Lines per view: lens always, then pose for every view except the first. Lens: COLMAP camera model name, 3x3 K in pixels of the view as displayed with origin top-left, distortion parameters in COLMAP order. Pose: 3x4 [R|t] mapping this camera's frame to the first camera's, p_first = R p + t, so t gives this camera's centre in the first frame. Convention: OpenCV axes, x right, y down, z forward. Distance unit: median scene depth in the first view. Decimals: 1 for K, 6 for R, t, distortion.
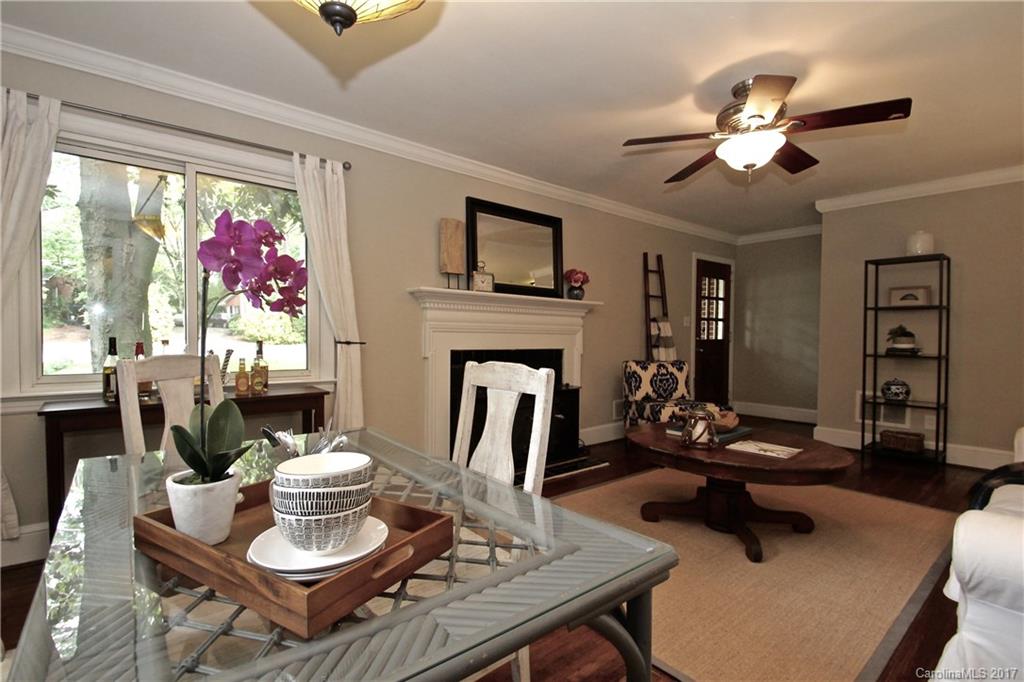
lens RADIAL K [[474.2, 0, 490.9], [0, 474.2, 346.1], [0, 0, 1]] dist [0.014813, -0.020107]
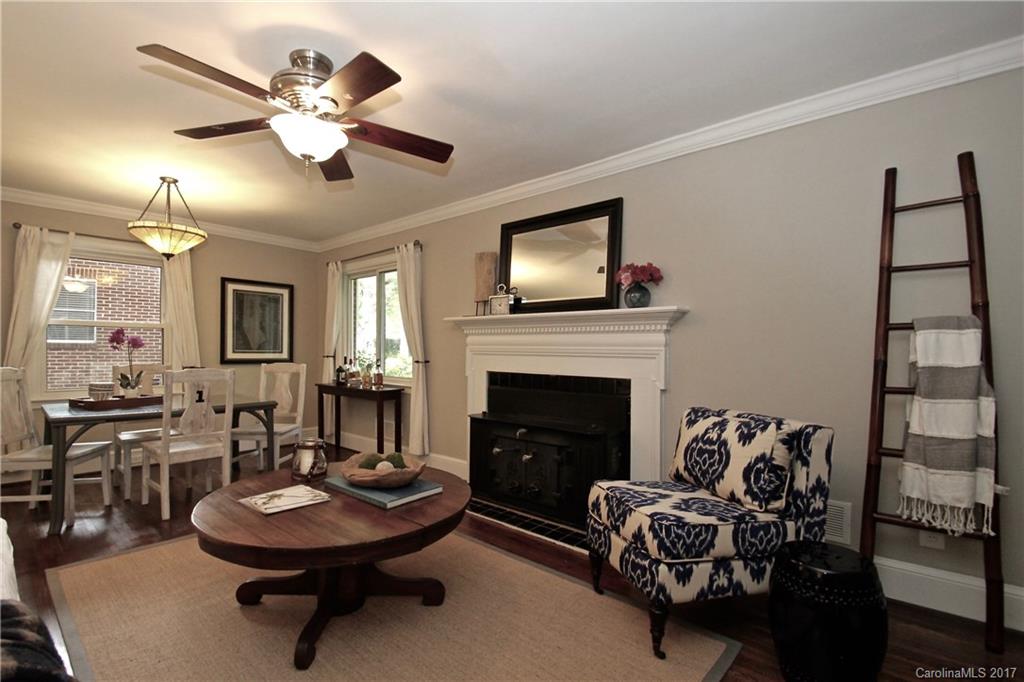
lens RADIAL K [[476.2, 0, 489.5], [0, 476.2, 349.8], [0, 0, 1]] dist [0.017747, -0.019744]
pose [[0.145439, -0.008949, -0.989327, 1.120672], [-0.032591, 0.999373, -0.013831, -0.028612], [0.988830, 0.034255, 0.145056, 0.950355]]
